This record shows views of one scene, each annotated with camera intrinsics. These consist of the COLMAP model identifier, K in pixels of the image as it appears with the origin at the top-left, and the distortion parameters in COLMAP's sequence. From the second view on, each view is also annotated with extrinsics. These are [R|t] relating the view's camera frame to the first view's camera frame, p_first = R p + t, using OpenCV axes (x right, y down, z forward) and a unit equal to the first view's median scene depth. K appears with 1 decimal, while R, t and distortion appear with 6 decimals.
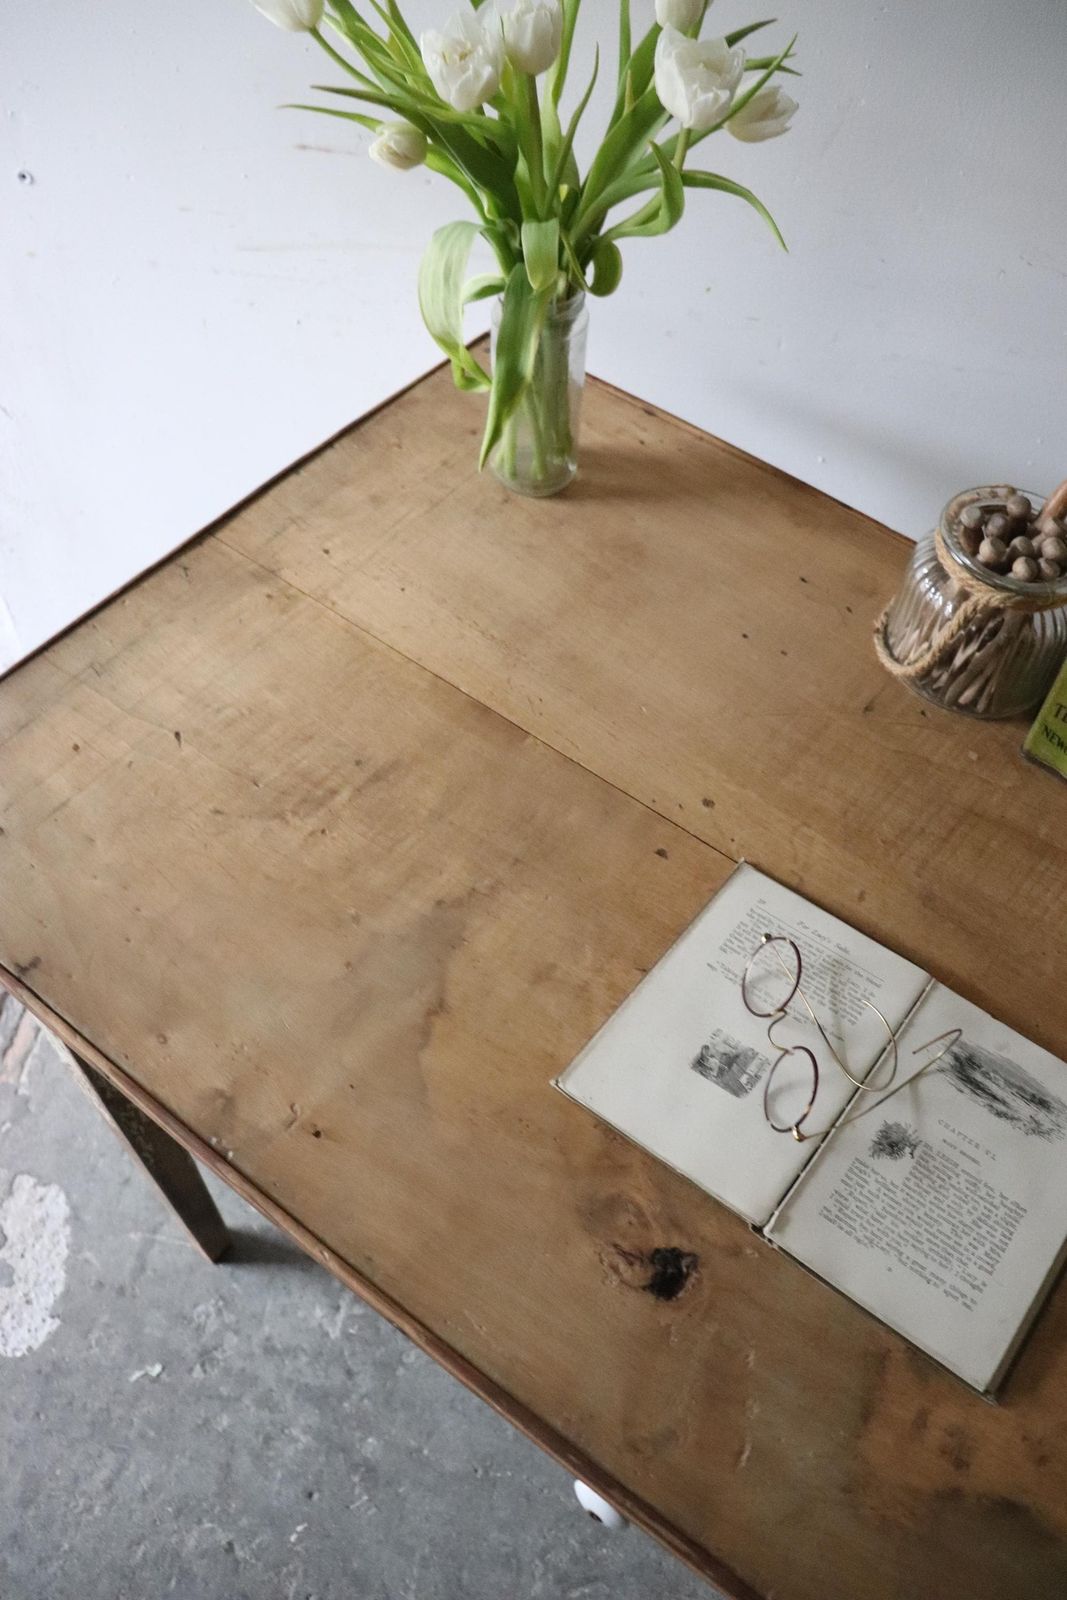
lens RADIAL K [[1302.1, 0, 533.3], [0, 1302.1, 797.4], [0, 0, 1]] dist [-0.177477, 0.153637]
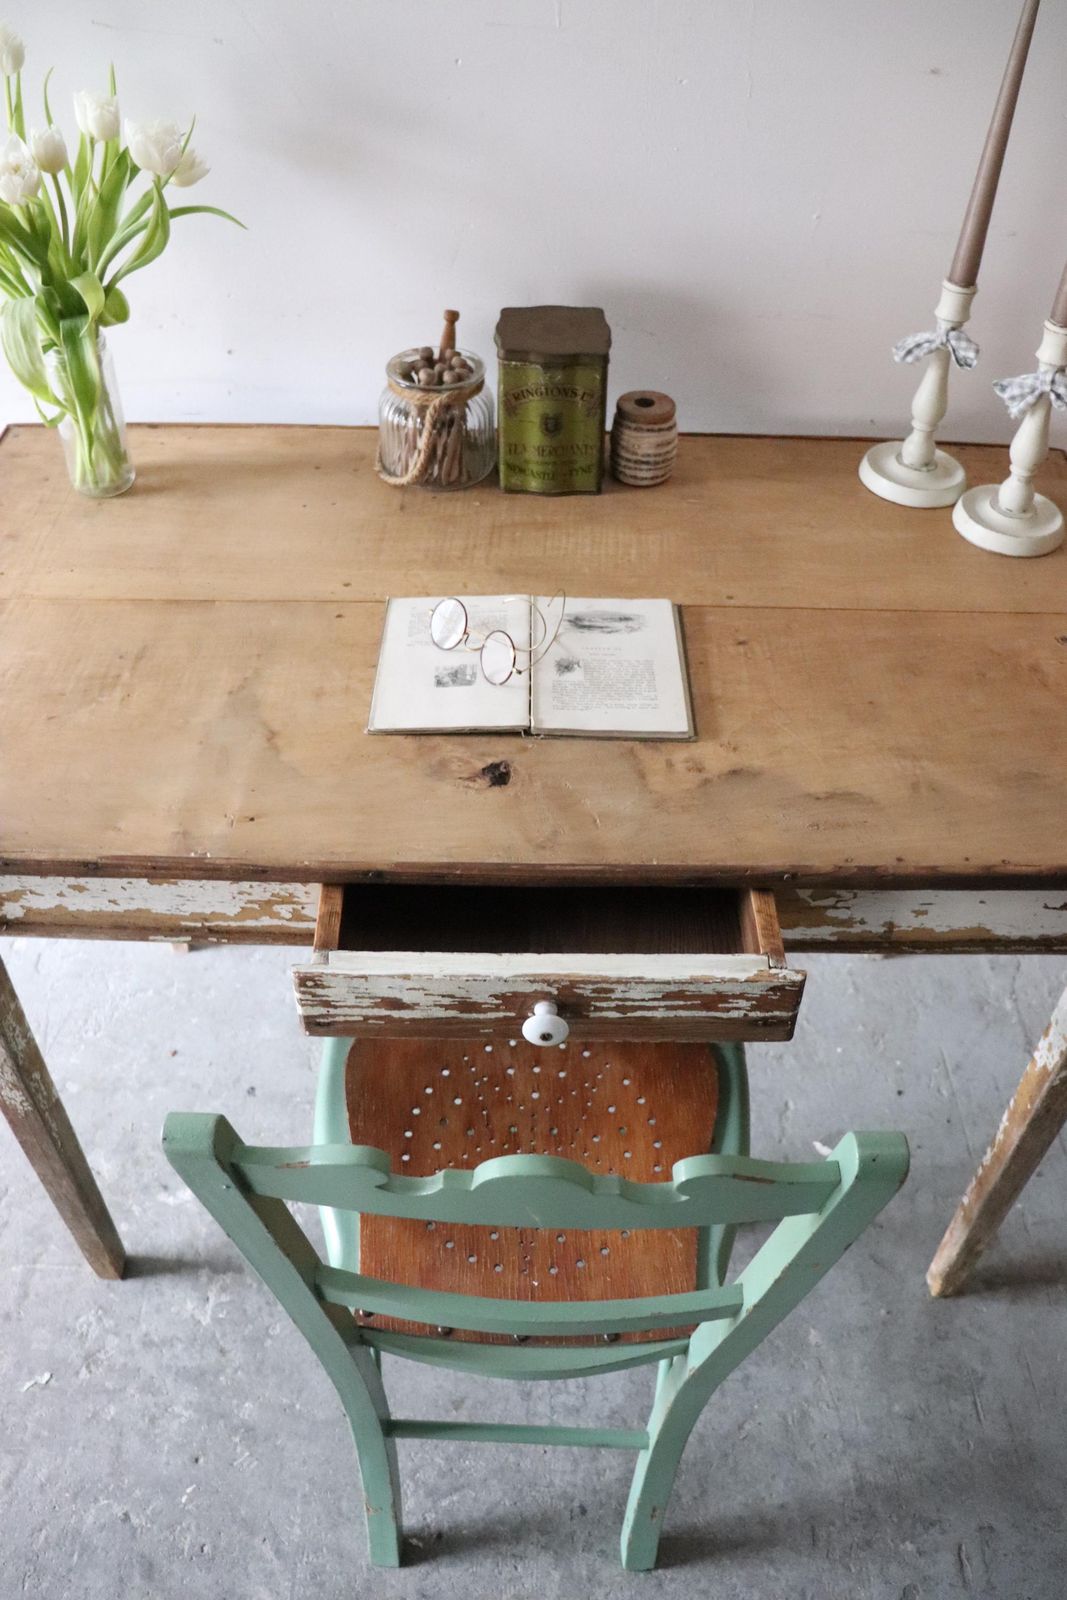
lens RADIAL K [[1305.8, 0, 528.9], [0, 1305.8, 795.6], [0, 0, 1]] dist [-0.179247, 0.155865]
pose [[0.793061, -0.441941, 0.419218, -0.502293], [0.496480, 0.867703, -0.024487, 0.413496], [-0.352935, 0.227553, 0.907555, -0.436008]]
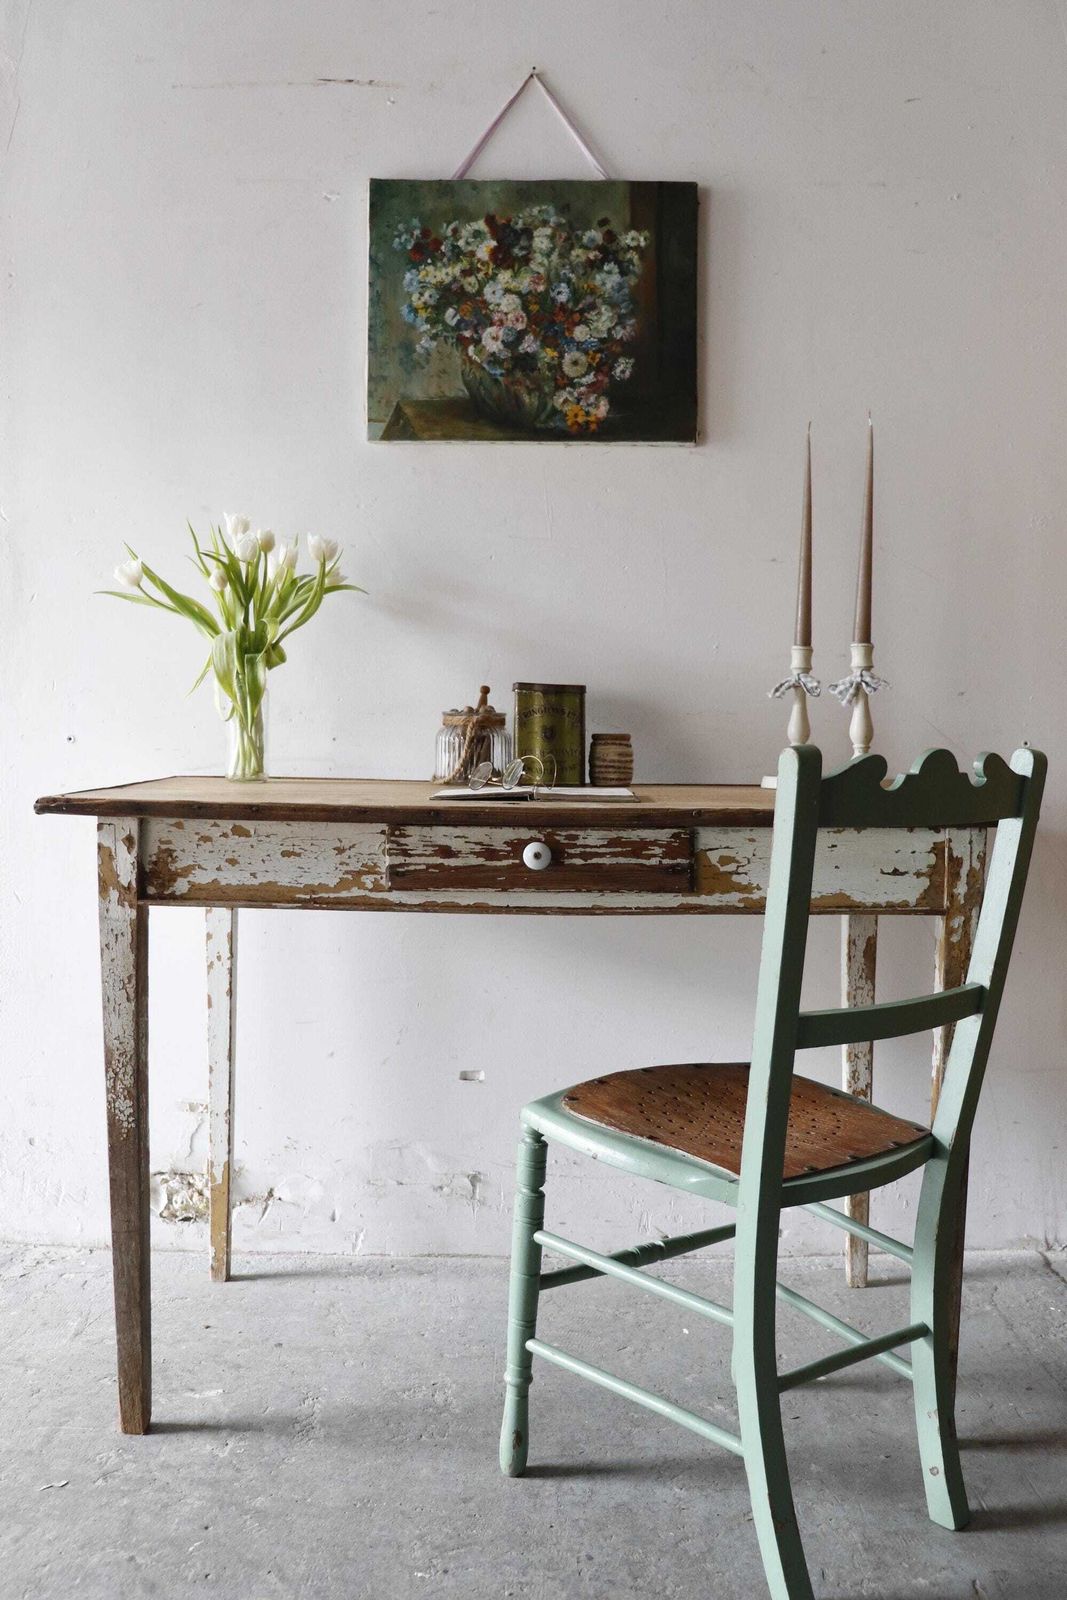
lens RADIAL K [[1452.1, 0, 533.5], [0, 1452.1, 800.0], [0, 0, 1]] dist [-0.148963, 0.167471]
pose [[0.797472, -0.066307, 0.599701, -1.416226], [0.496223, 0.637487, -0.589384, 1.870458], [-0.343221, 0.767603, 0.541281, -0.504993]]
